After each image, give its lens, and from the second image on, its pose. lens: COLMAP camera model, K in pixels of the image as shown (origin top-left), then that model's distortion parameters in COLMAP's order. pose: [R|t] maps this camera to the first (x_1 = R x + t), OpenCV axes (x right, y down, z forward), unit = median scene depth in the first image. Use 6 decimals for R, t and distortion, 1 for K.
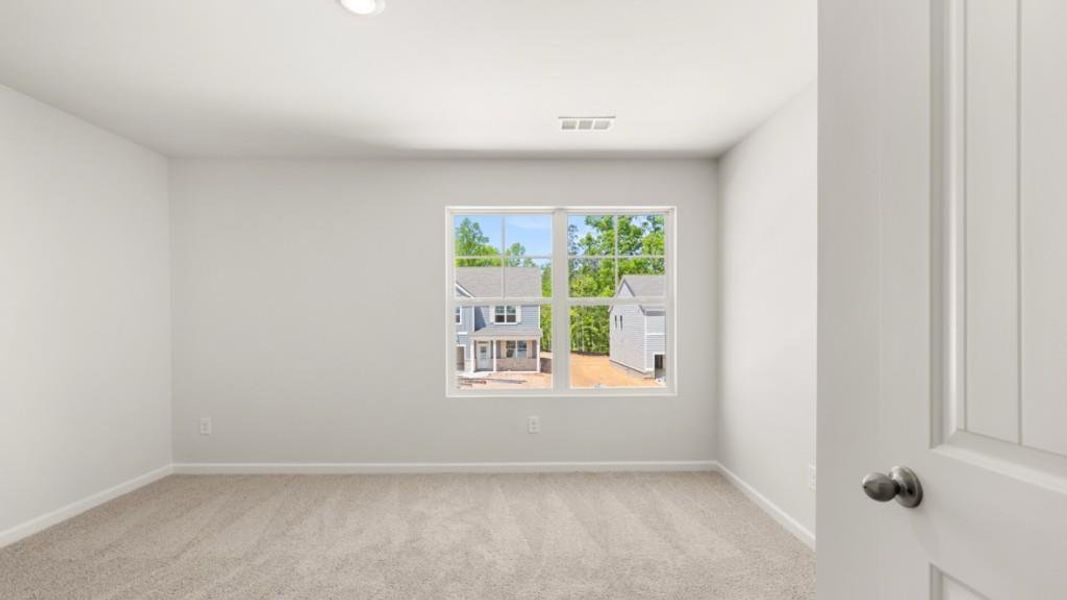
lens RADIAL K [[458.5, 0, 533.5], [0, 458.5, 303.2], [0, 0, 1]] dist [0.001913, 0.000336]
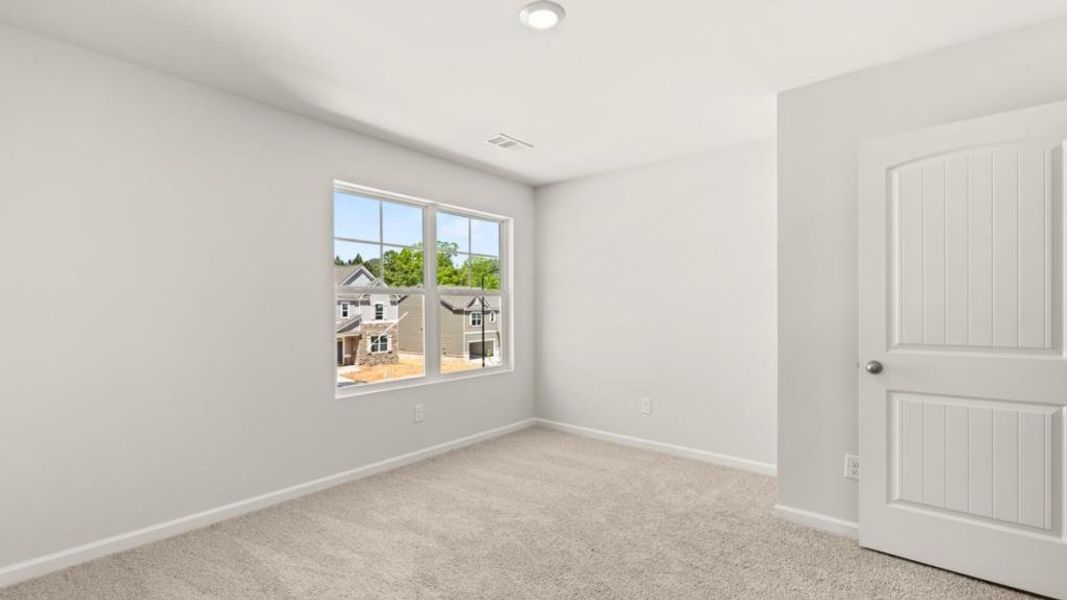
lens RADIAL K [[458.5, 0, 533.5], [0, 458.5, 303.2], [0, 0, 1]] dist [0.001913, 0.000336]
pose [[0.674821, -0.004991, 0.737965, -0.797692], [-0.013198, 0.999736, 0.018830, -0.007257], [-0.737863, -0.022447, 0.674577, 0.188685]]
